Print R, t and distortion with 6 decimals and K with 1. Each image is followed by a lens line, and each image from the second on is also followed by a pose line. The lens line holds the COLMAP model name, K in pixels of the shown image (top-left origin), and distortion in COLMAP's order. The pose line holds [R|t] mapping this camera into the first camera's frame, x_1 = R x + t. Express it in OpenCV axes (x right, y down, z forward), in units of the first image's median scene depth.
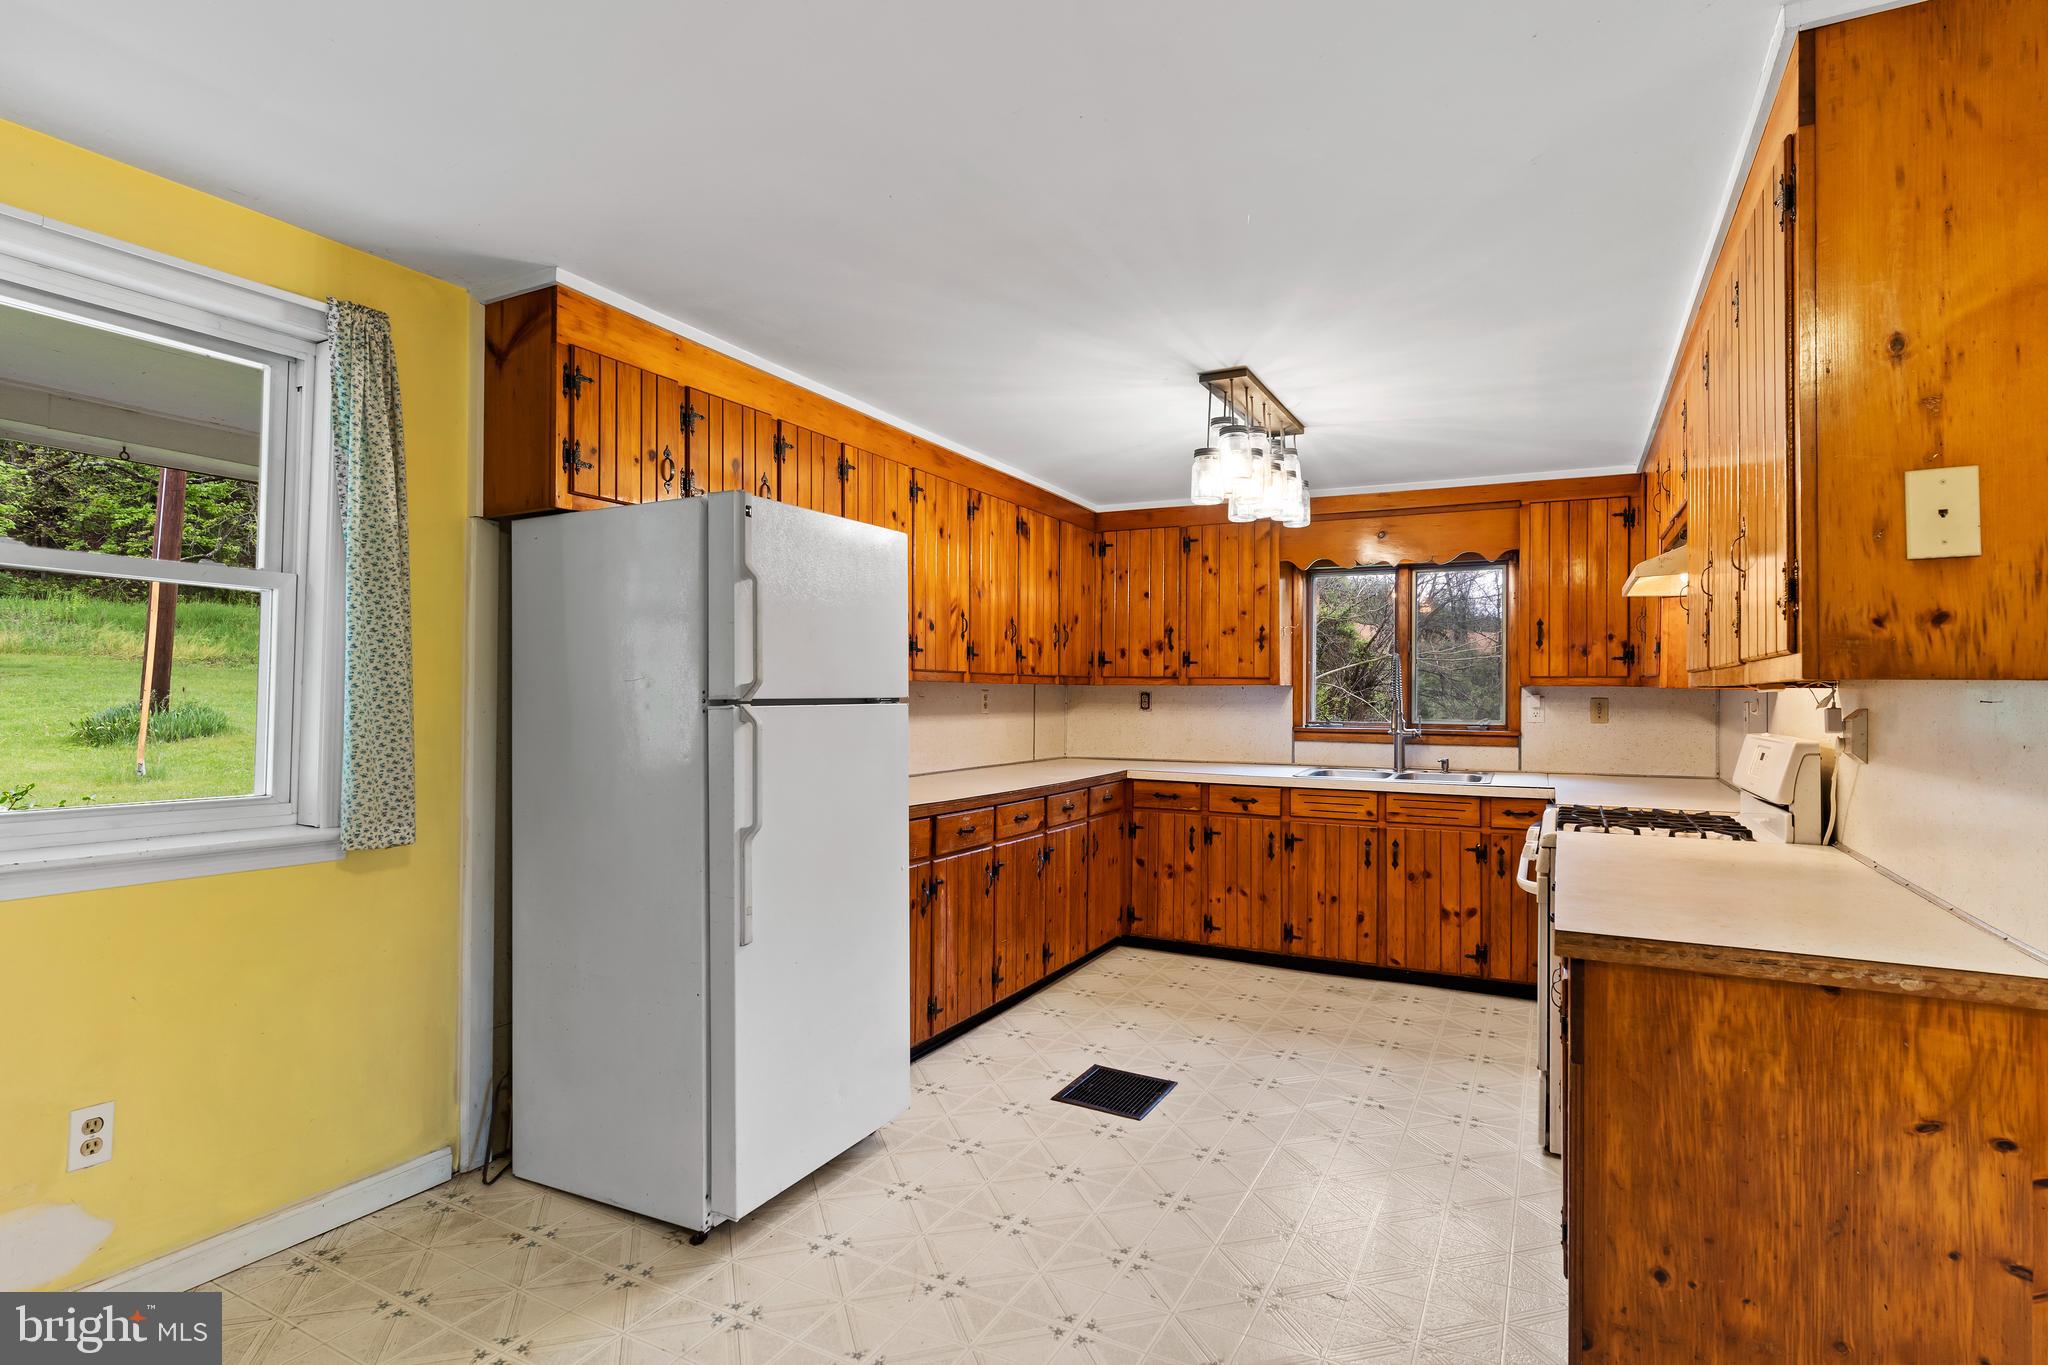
lens RADIAL K [[1047.7, 0, 1015.2], [0, 1047.7, 681.6], [0, 0, 1]] dist [-0.009679, 0.008018]
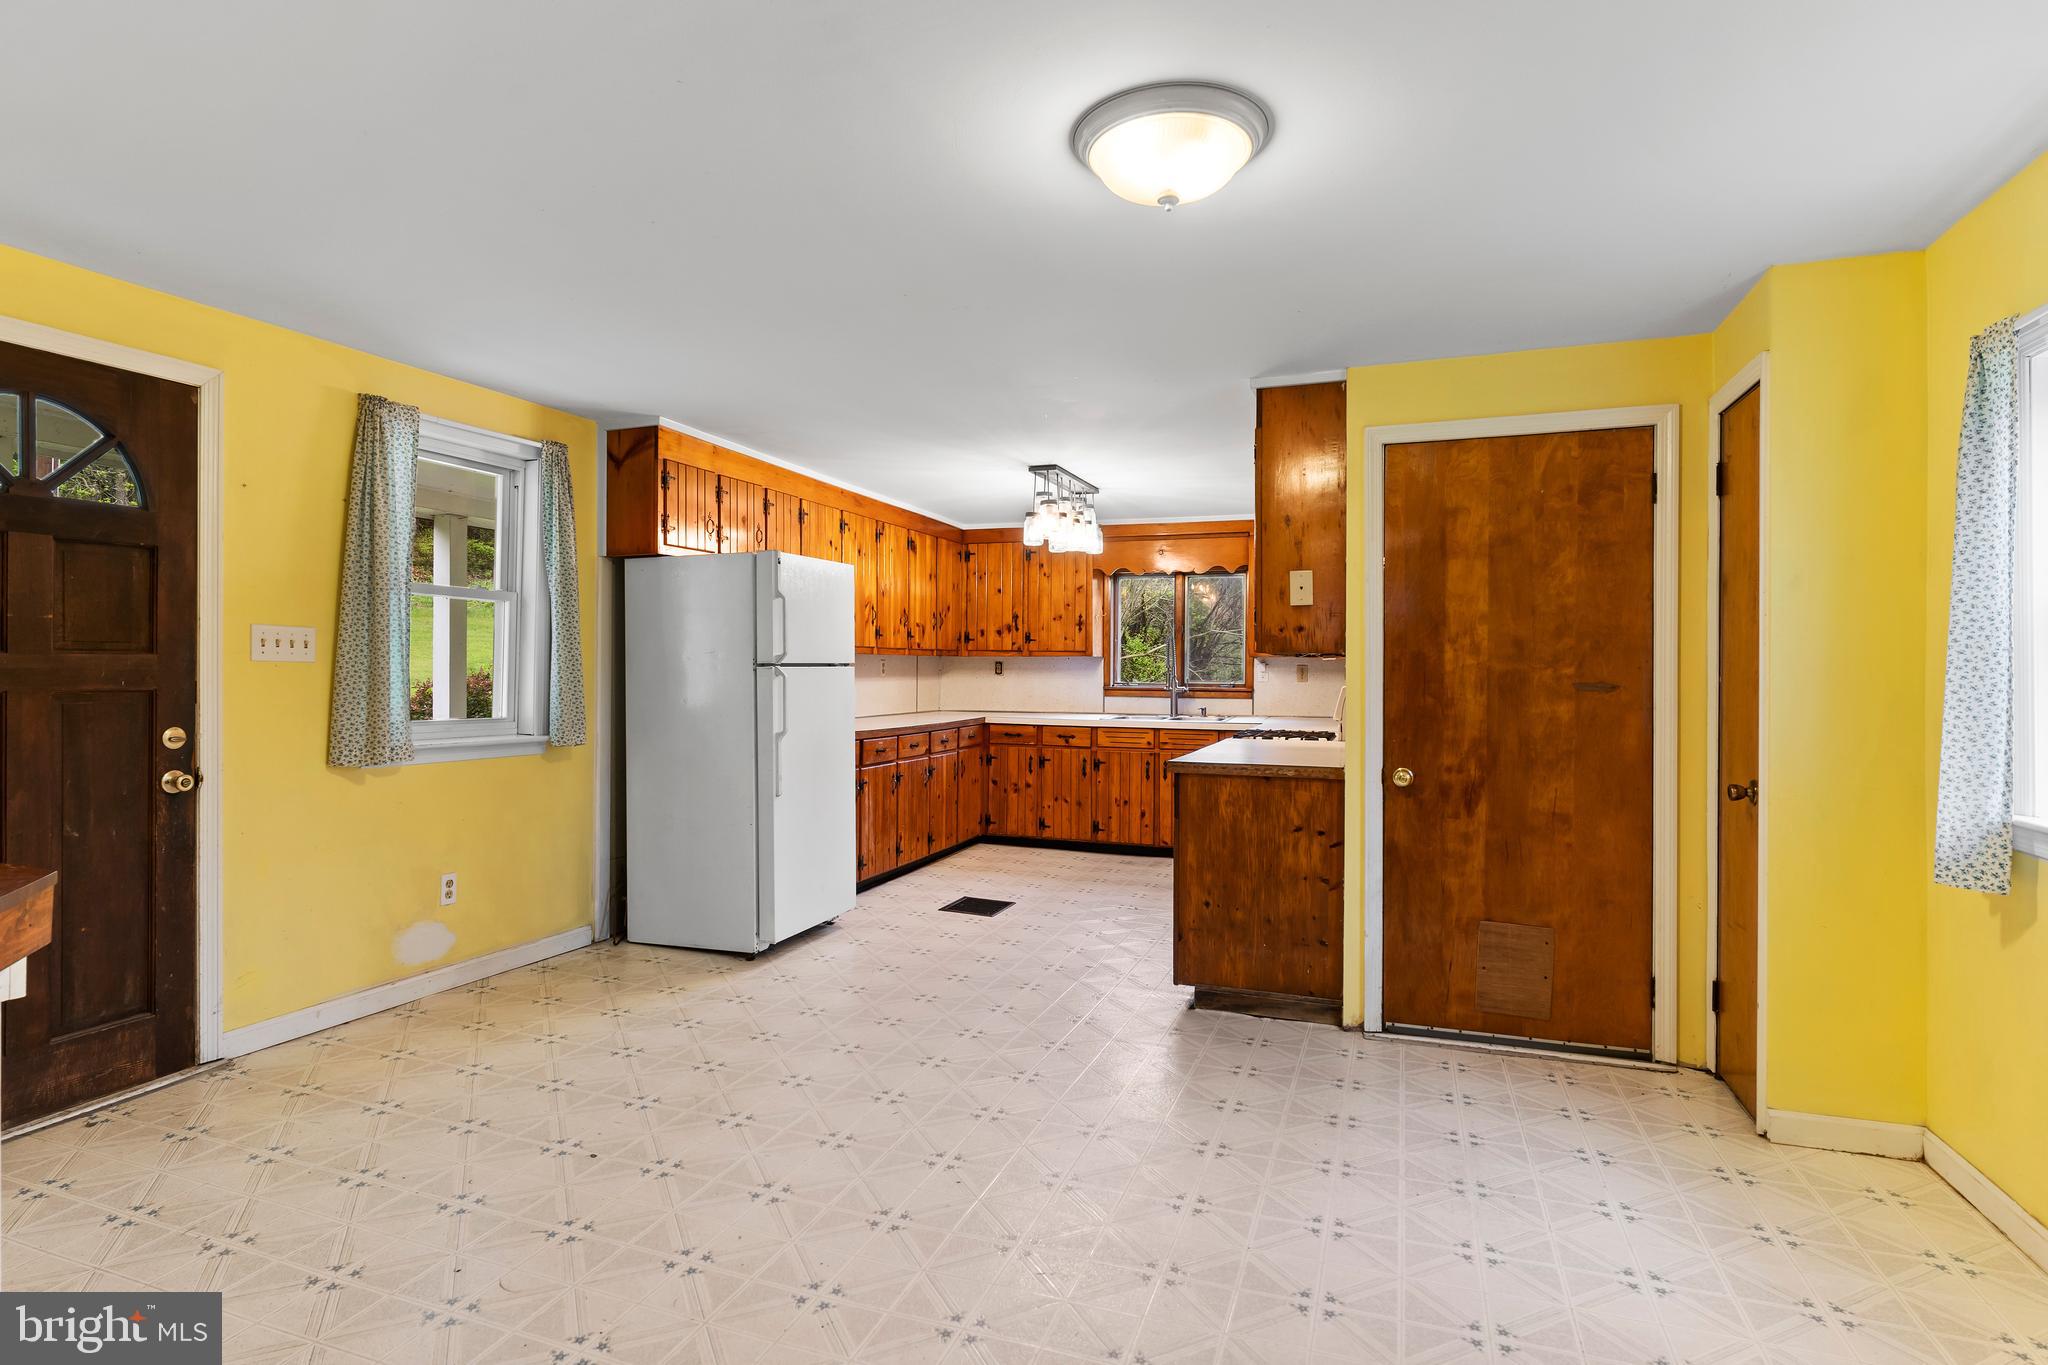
lens RADIAL K [[1047.7, 0, 1036.3], [0, 1047.7, 664.6], [0, 0, 1]] dist [-0.009679, 0.008018]
pose [[0.988314, -0.000763, 0.152430, -0.063058], [-0.000788, 0.999949, 0.010116, 0.000420], [-0.152429, -0.010118, 0.988263, -0.633094]]
